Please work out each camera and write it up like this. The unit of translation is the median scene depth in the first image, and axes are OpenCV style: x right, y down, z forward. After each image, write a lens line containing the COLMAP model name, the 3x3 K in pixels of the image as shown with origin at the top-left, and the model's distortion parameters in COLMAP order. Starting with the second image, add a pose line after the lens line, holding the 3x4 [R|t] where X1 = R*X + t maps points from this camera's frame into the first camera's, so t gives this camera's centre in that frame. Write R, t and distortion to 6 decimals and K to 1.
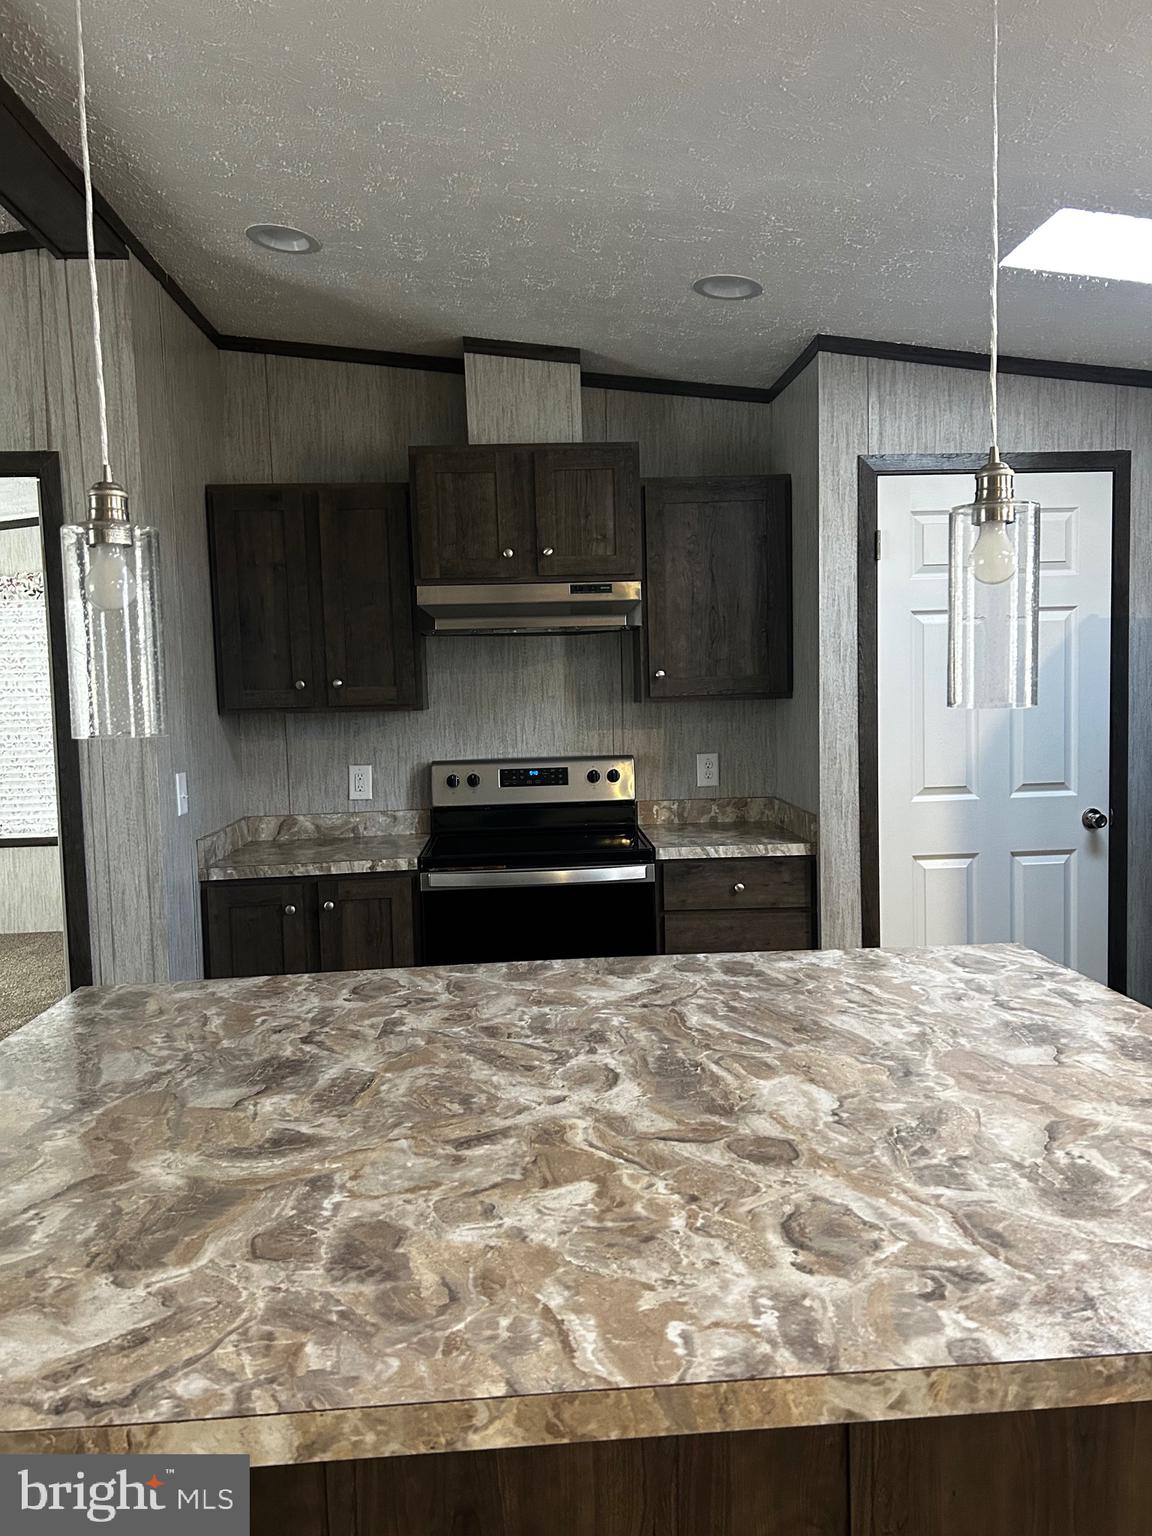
lens RADIAL K [[1125.7, 0, 576.0], [0, 1125.7, 768.0], [0, 0, 1]] dist [0.053311, -0.002342]
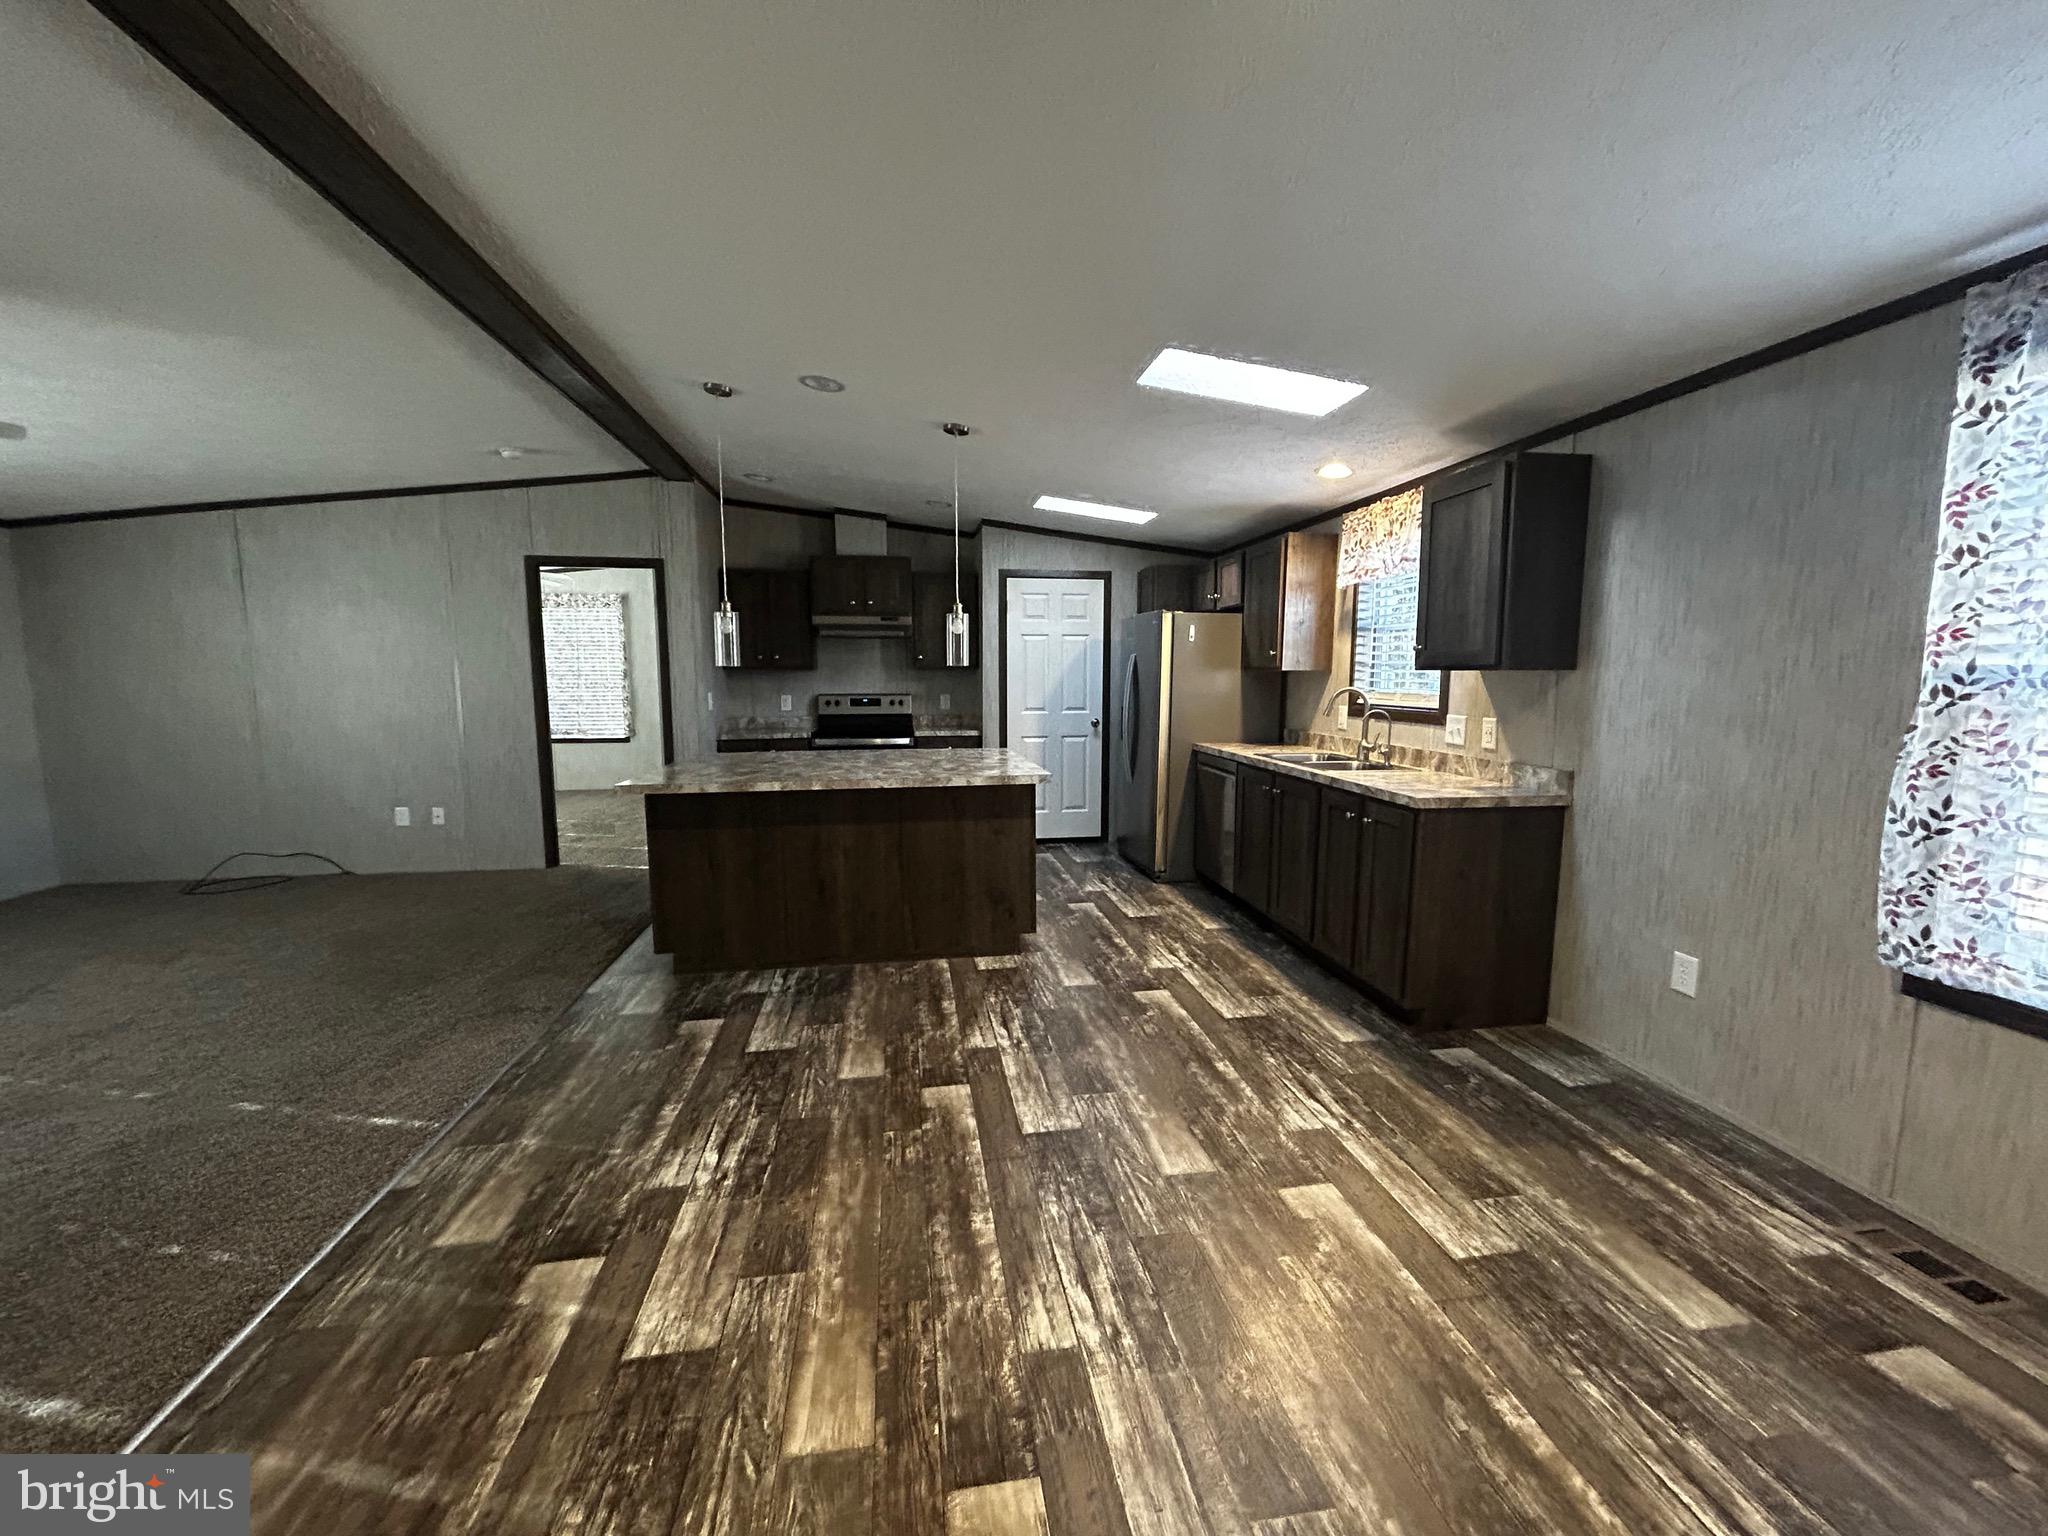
lens RADIAL K [[820.4, 0, 1021.7], [0, 820.4, 769.9], [0, 0, 1]] dist [0.000538, -0.000670]
pose [[0.994986, 0.016947, 0.098563, 0.120307], [-0.021554, 0.998715, 0.045861, 0.064903], [-0.097659, -0.047756, 0.994073, -0.696279]]
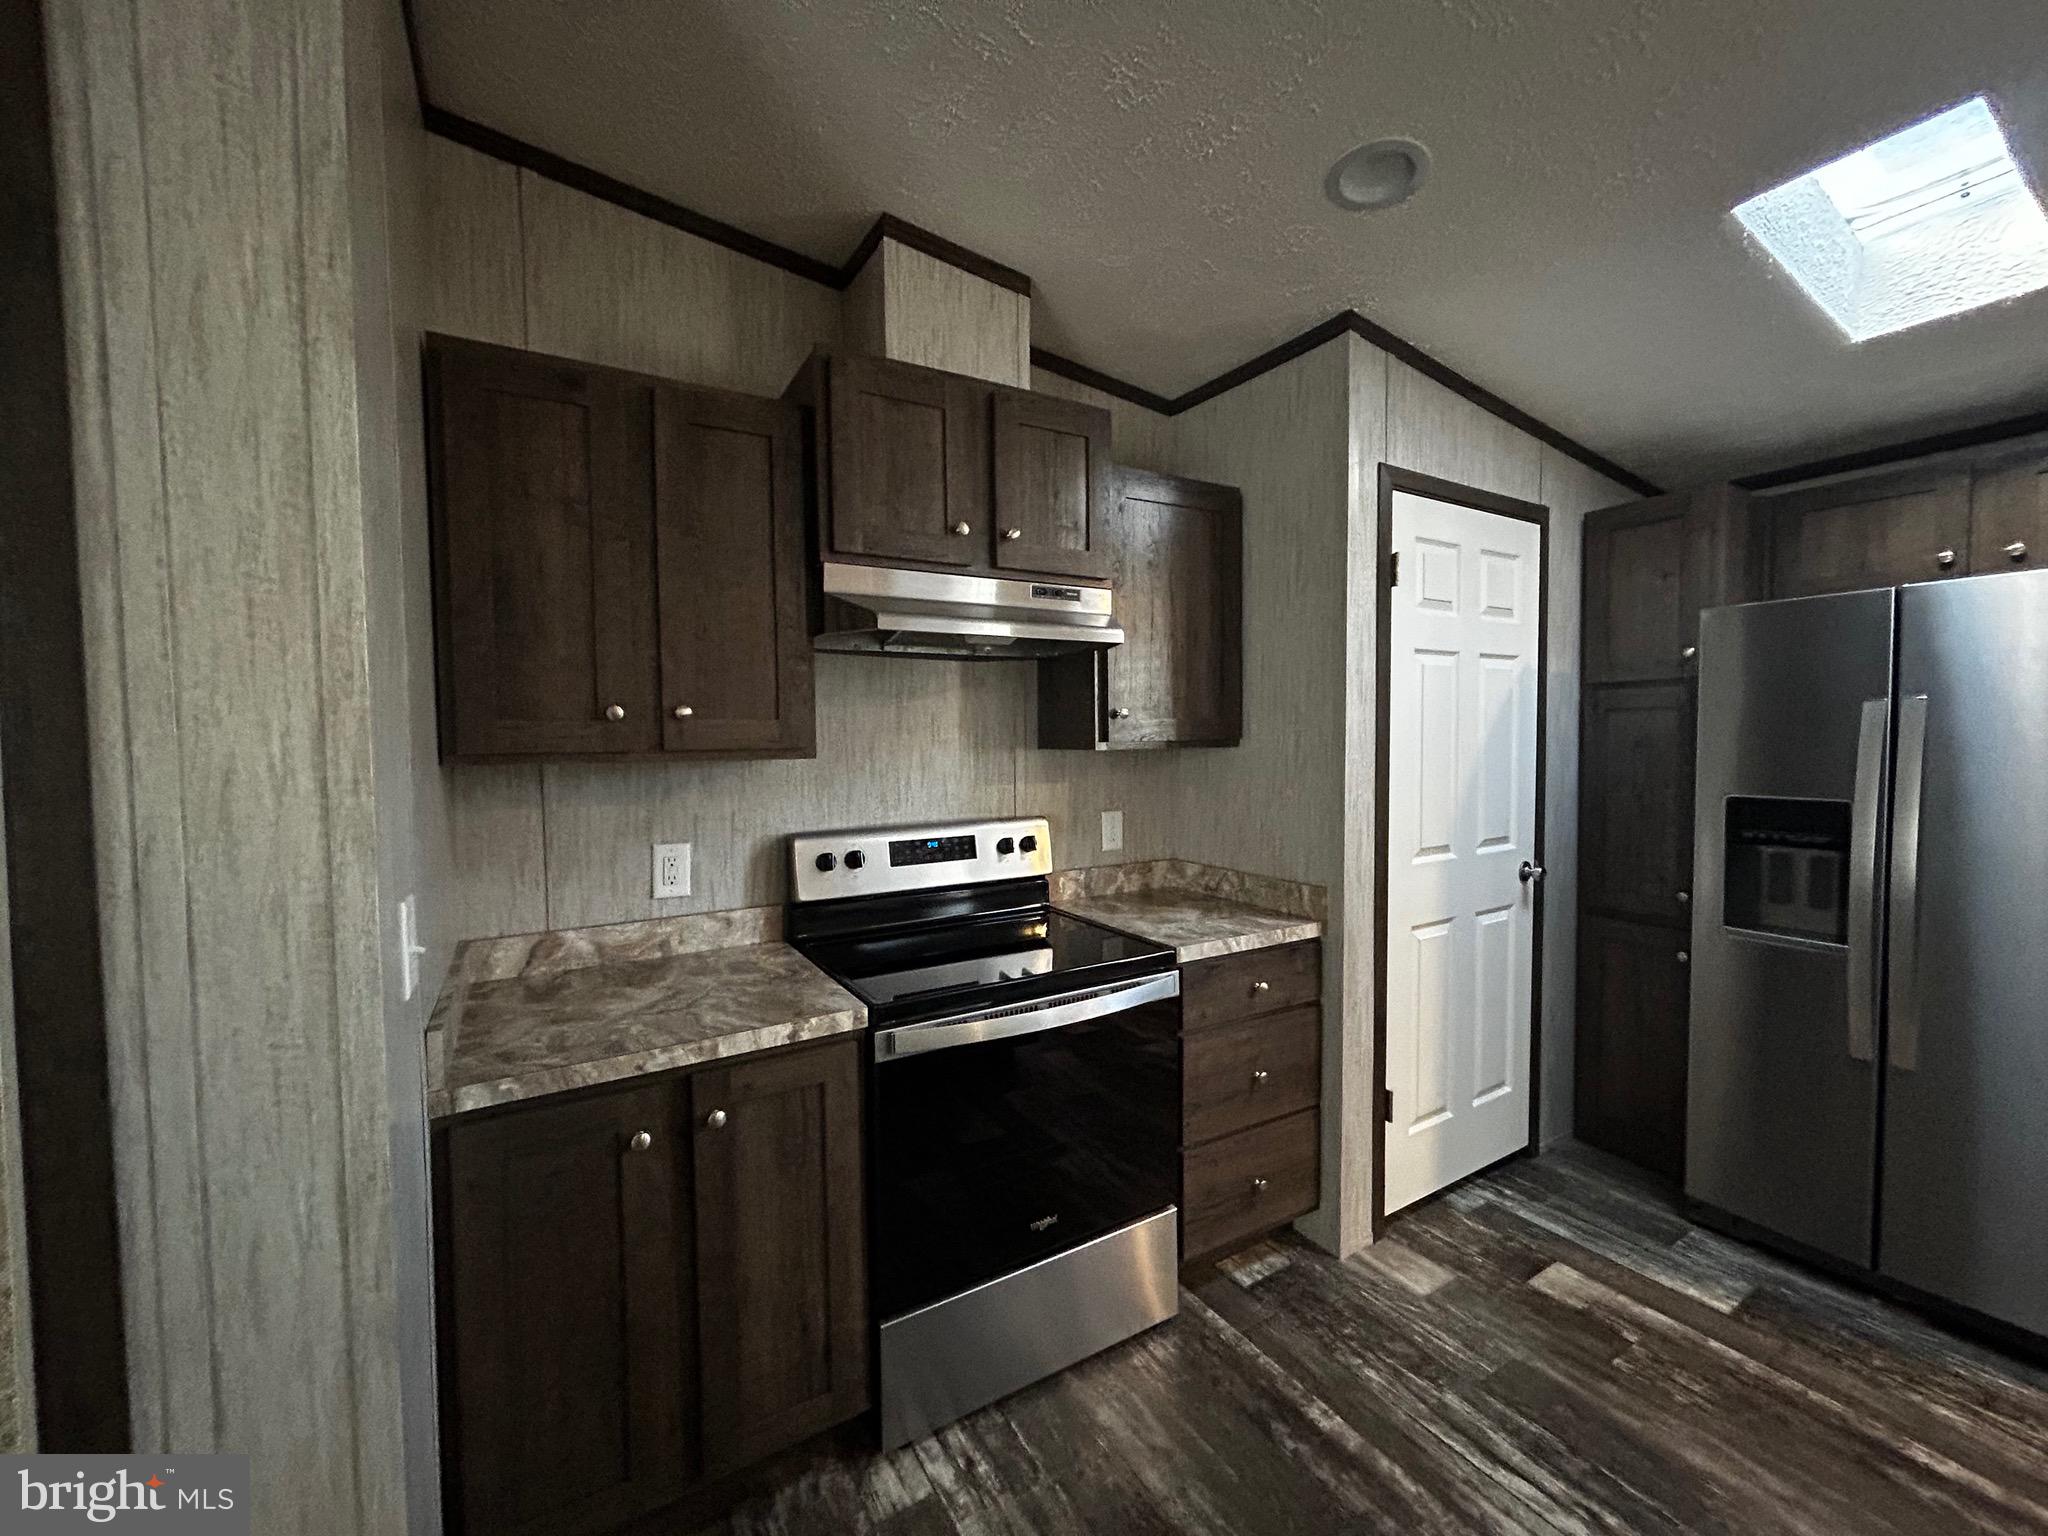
lens RADIAL K [[840.7, 0, 1026.1], [0, 840.7, 753.3], [0, 0, 1]] dist [0.010973, -0.000043]
pose [[0.882434, 0.007125, 0.470382, -0.258559], [0.020477, 0.998356, -0.053536, -0.025783], [-0.469990, 0.056874, 0.880837, 0.524908]]
